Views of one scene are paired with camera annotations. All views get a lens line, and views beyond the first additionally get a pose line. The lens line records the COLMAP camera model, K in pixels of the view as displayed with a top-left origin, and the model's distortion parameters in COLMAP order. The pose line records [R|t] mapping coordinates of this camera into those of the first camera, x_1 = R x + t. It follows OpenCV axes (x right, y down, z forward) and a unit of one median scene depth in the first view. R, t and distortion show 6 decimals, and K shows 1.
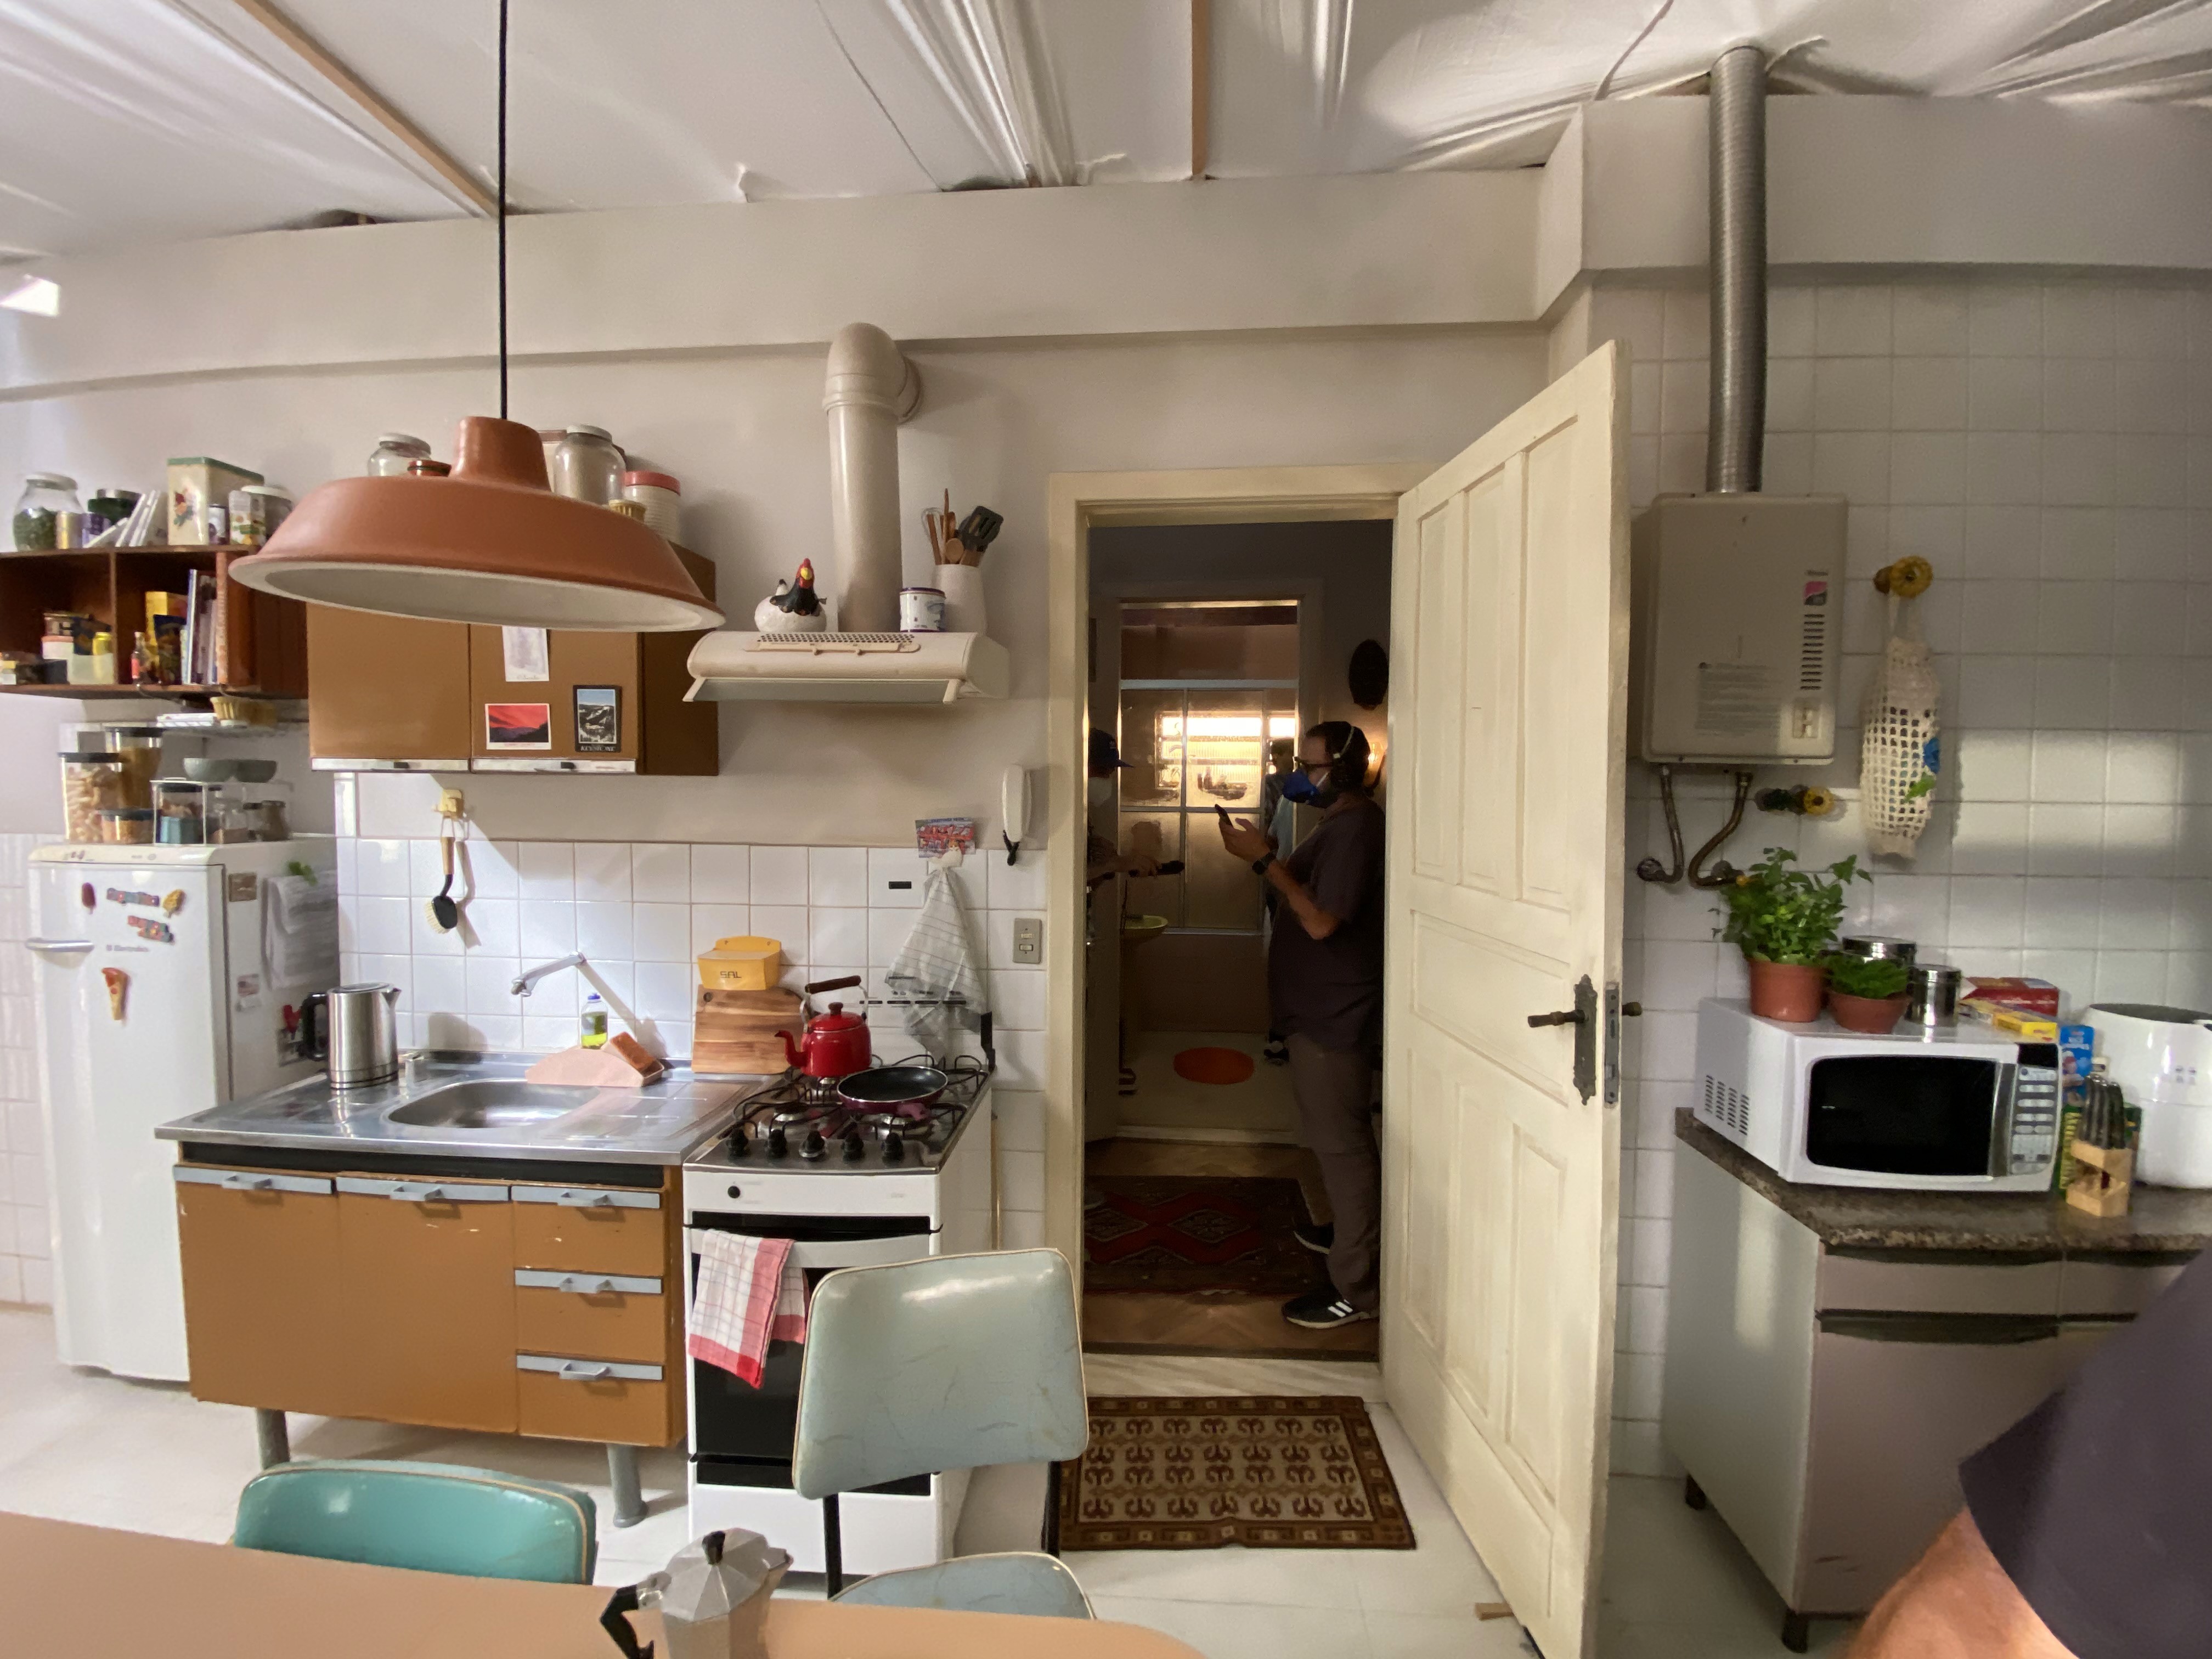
lens RADIAL K [[916.4, 0, 1121.1], [0, 916.4, 830.3], [0, 0, 1]] dist [0.049646, -0.030368]
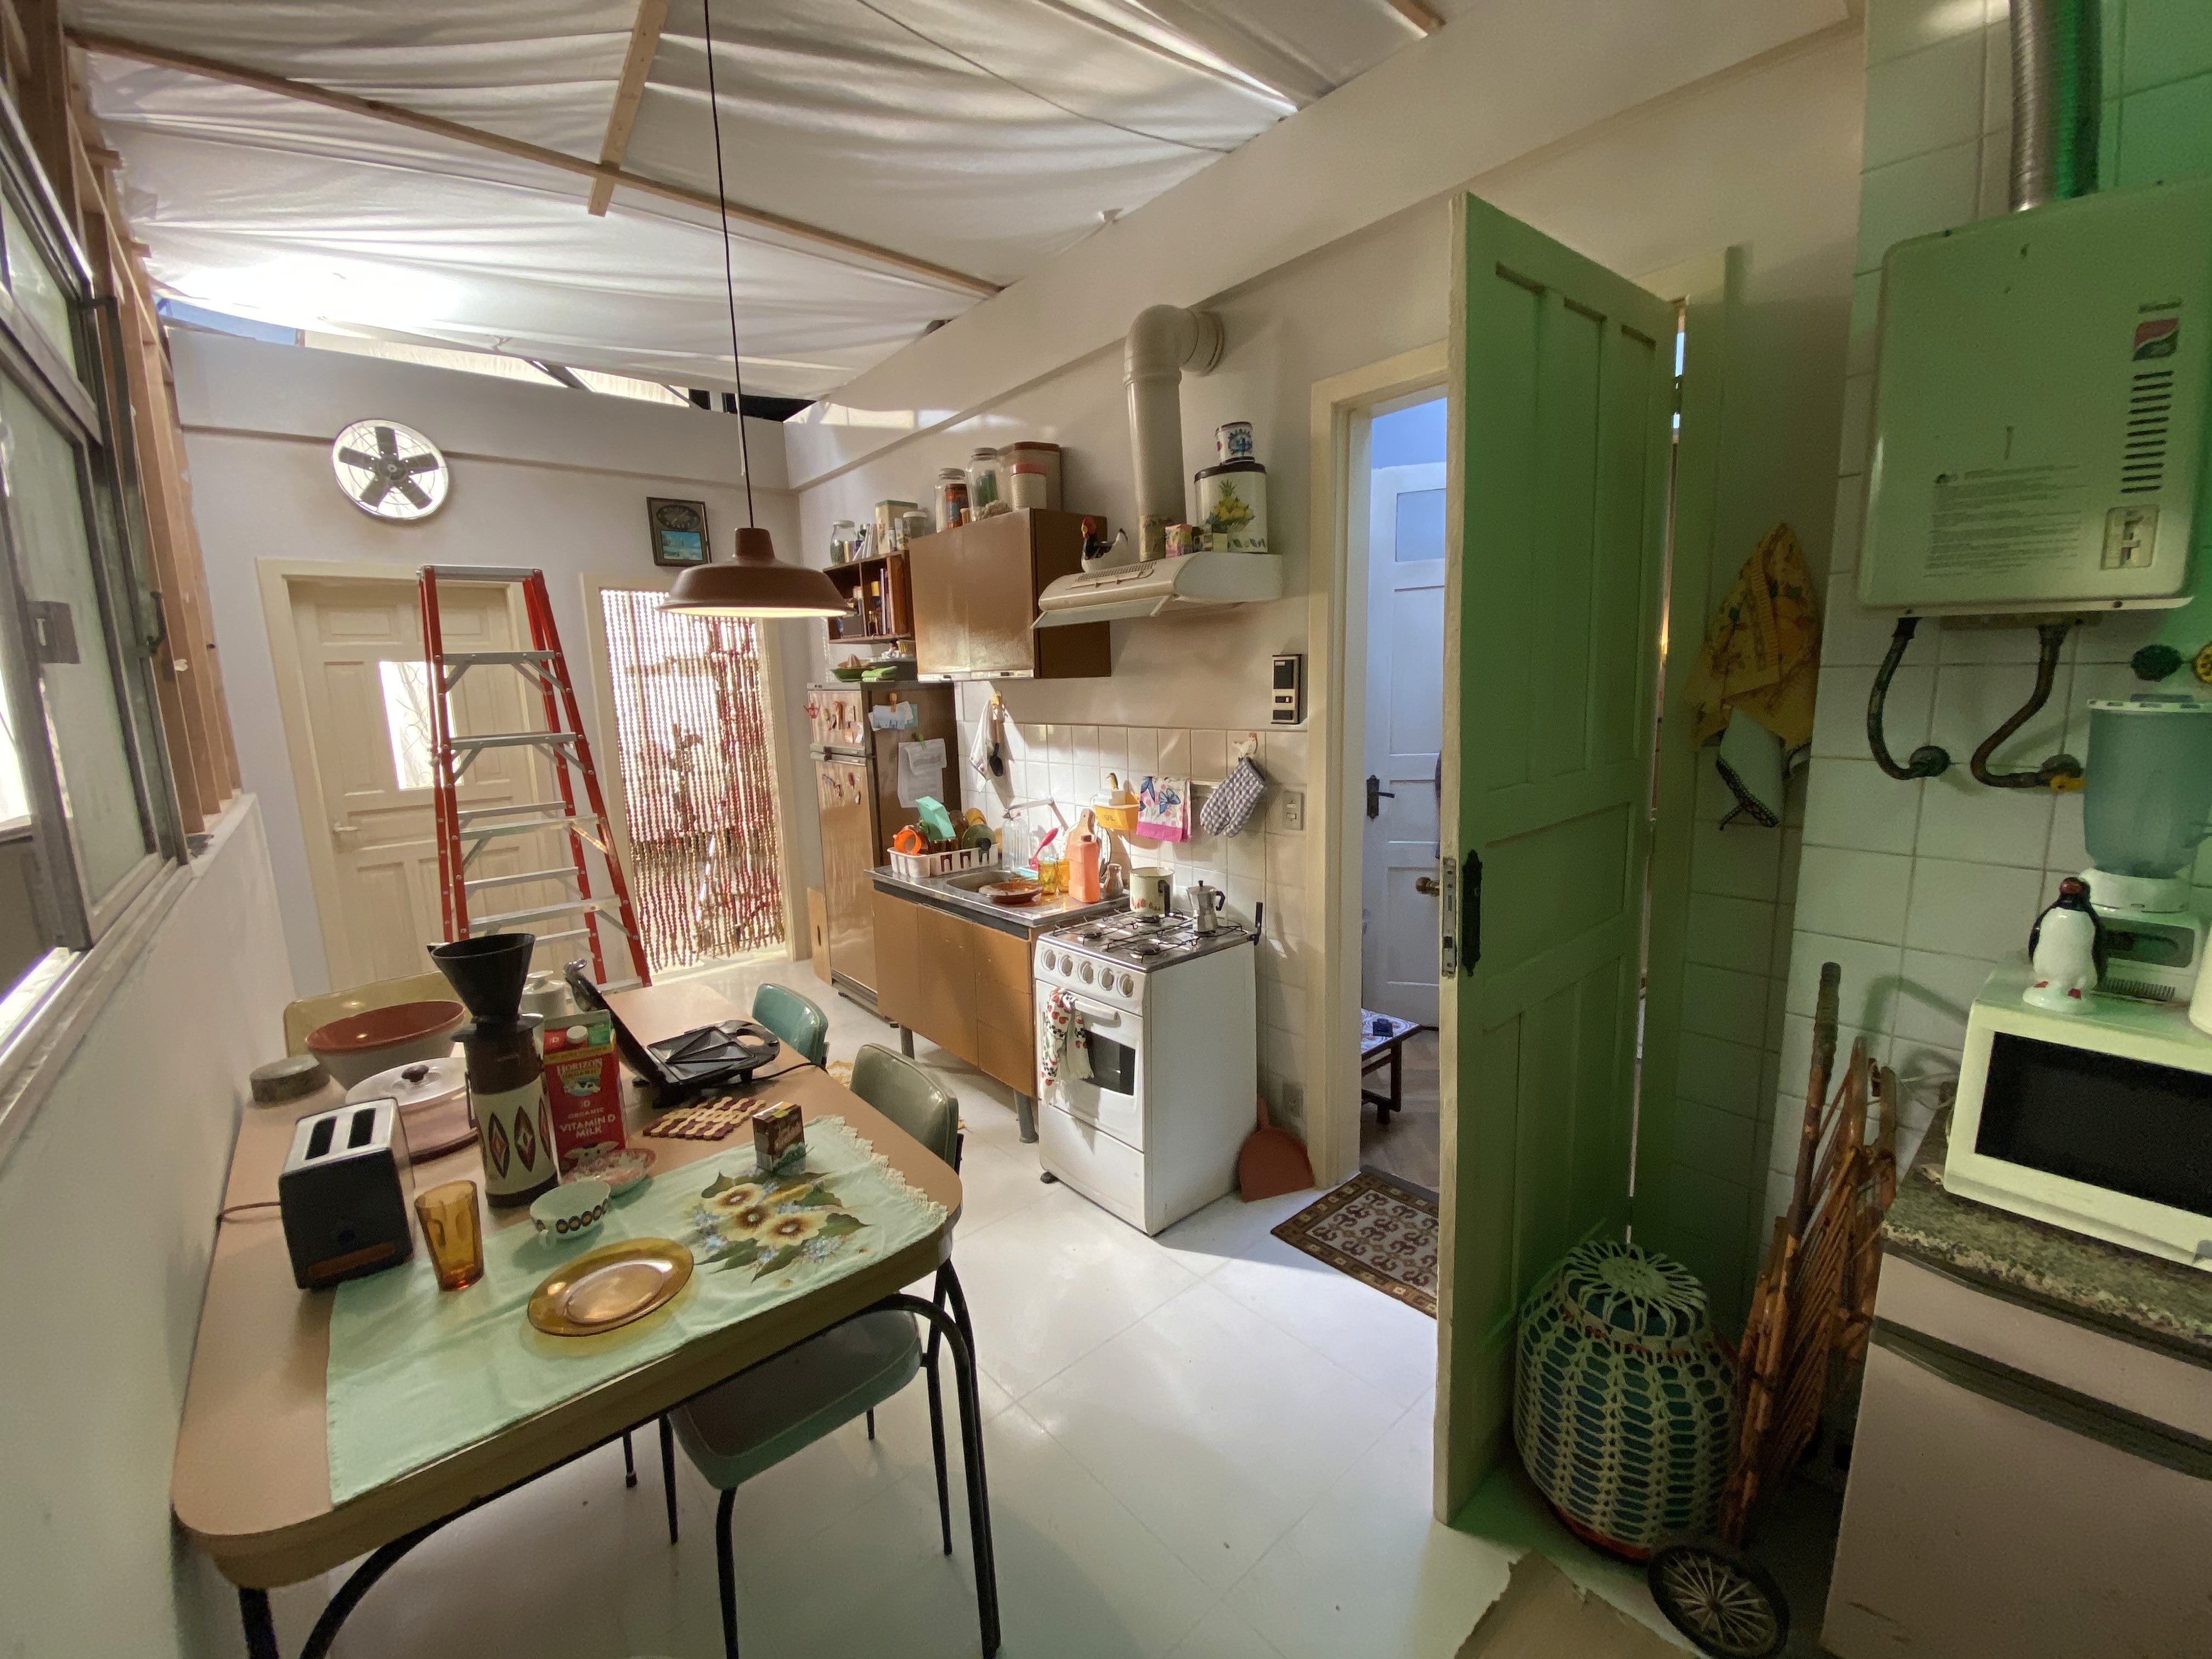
lens RADIAL K [[916.4, 0, 1121.1], [0, 916.4, 830.3], [0, 0, 1]] dist [0.049646, -0.030368]
pose [[0.718989, 0.083325, -0.690008, 0.665662], [0.000722, 0.992697, 0.120630, 0.005082], [0.695021, -0.087230, 0.713679, 0.021626]]
